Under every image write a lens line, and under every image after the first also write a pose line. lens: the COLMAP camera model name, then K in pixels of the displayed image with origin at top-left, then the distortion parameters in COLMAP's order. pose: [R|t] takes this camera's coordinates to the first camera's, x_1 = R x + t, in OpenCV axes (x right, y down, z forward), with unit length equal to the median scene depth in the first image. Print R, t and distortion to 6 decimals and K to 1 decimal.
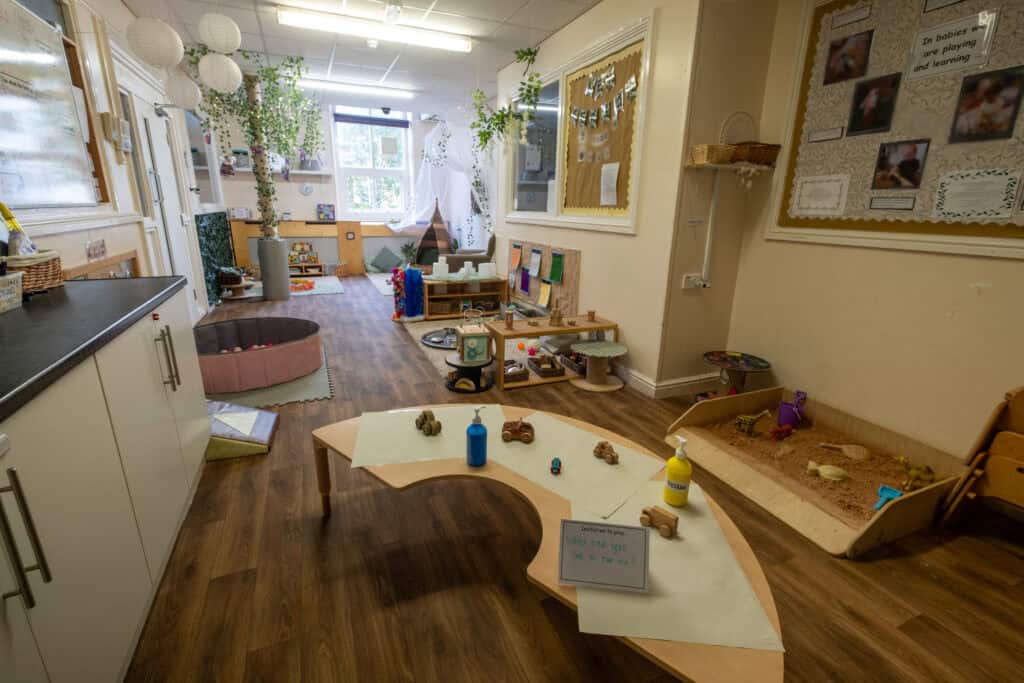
lens RADIAL K [[464.5, 0, 512.0], [0, 464.5, 341.5], [0, 0, 1]] dist [-0.000071, -0.000055]
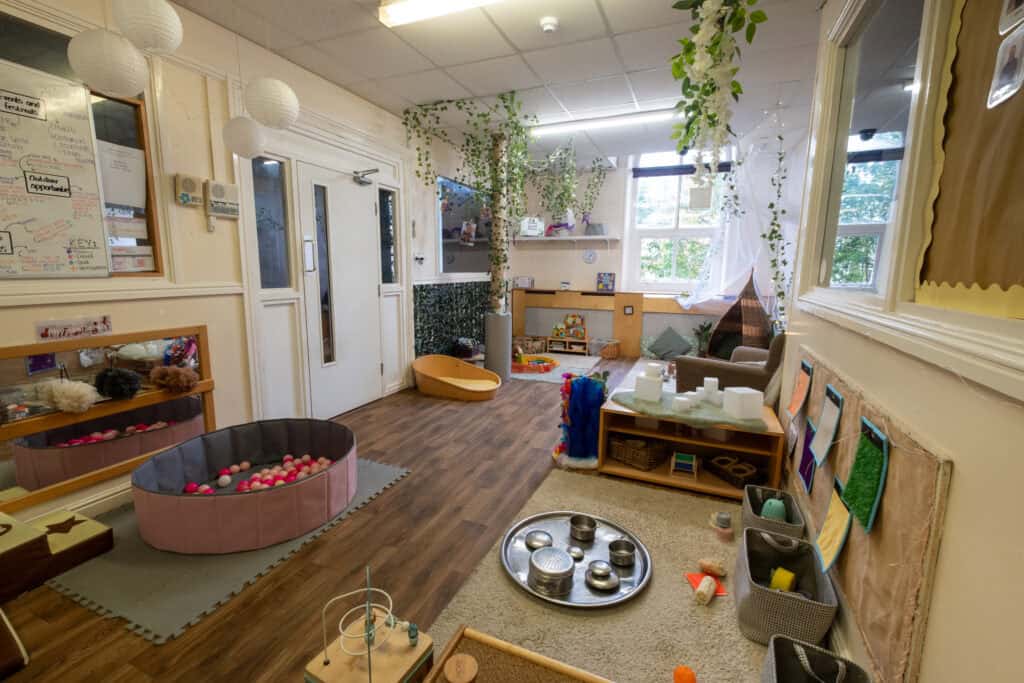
lens RADIAL K [[439.4, 0, 512.0], [0, 439.4, 341.5], [0, 0, 1]] dist [0.000088, 0.000112]
pose [[0.687539, 0.107157, -0.718198, 0.071237], [-0.199788, 0.978795, -0.045221, -0.099748], [0.698123, 0.174579, 0.694368, 0.337002]]
